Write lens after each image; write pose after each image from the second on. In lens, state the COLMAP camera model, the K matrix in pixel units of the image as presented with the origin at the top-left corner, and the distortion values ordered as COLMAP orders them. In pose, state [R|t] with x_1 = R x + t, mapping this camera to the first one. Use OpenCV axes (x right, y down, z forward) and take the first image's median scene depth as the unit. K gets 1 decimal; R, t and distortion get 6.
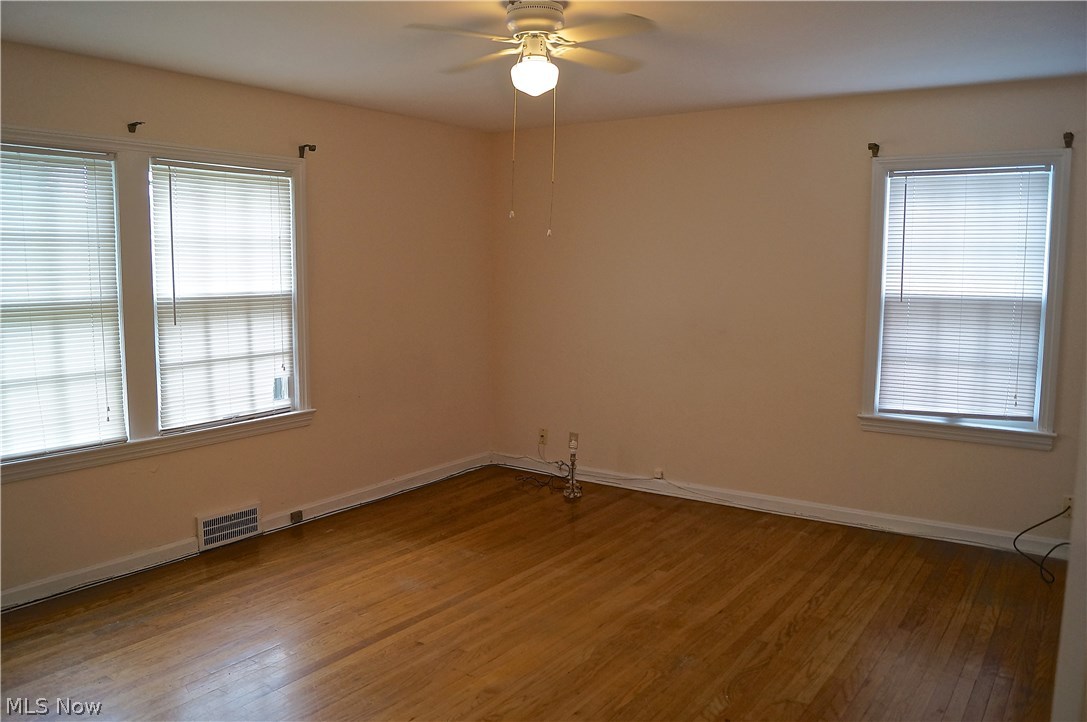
lens RADIAL K [[846.4, 0, 535.8], [0, 846.4, 366.1], [0, 0, 1]] dist [-0.079679, 0.006651]
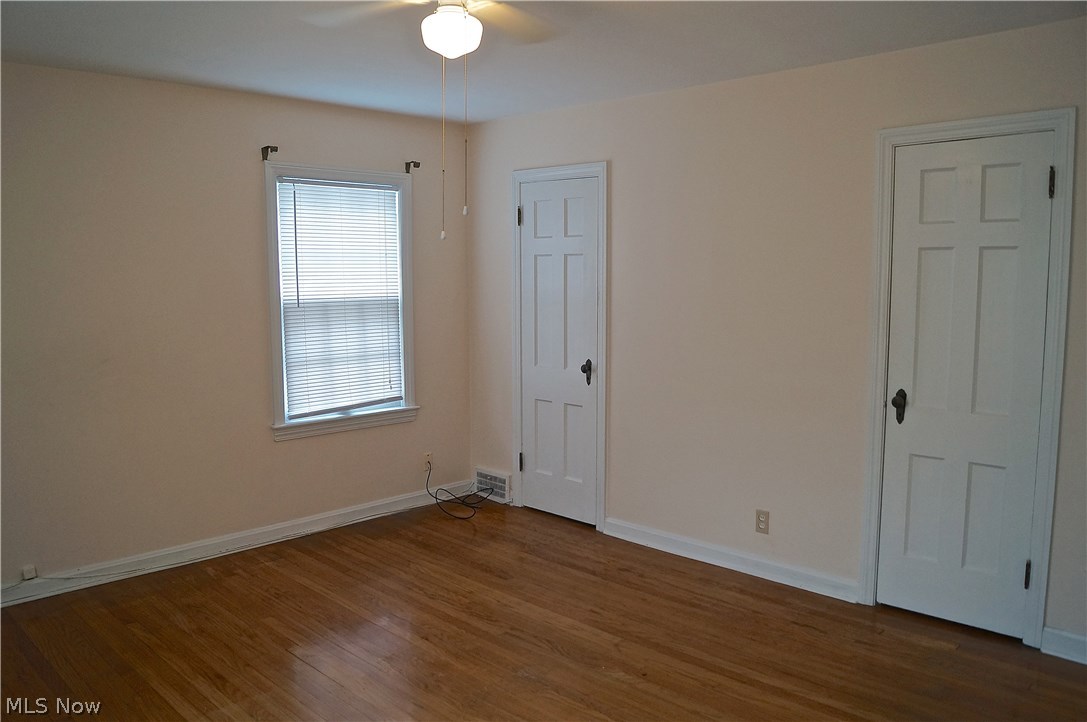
lens RADIAL K [[846.4, 0, 535.8], [0, 846.4, 366.1], [0, 0, 1]] dist [-0.079679, 0.006651]
pose [[0.180740, -0.117784, 0.976453, -0.522907], [0.120314, 0.987995, 0.096906, -0.071790], [-0.976144, 0.099966, 0.192741, 0.536722]]
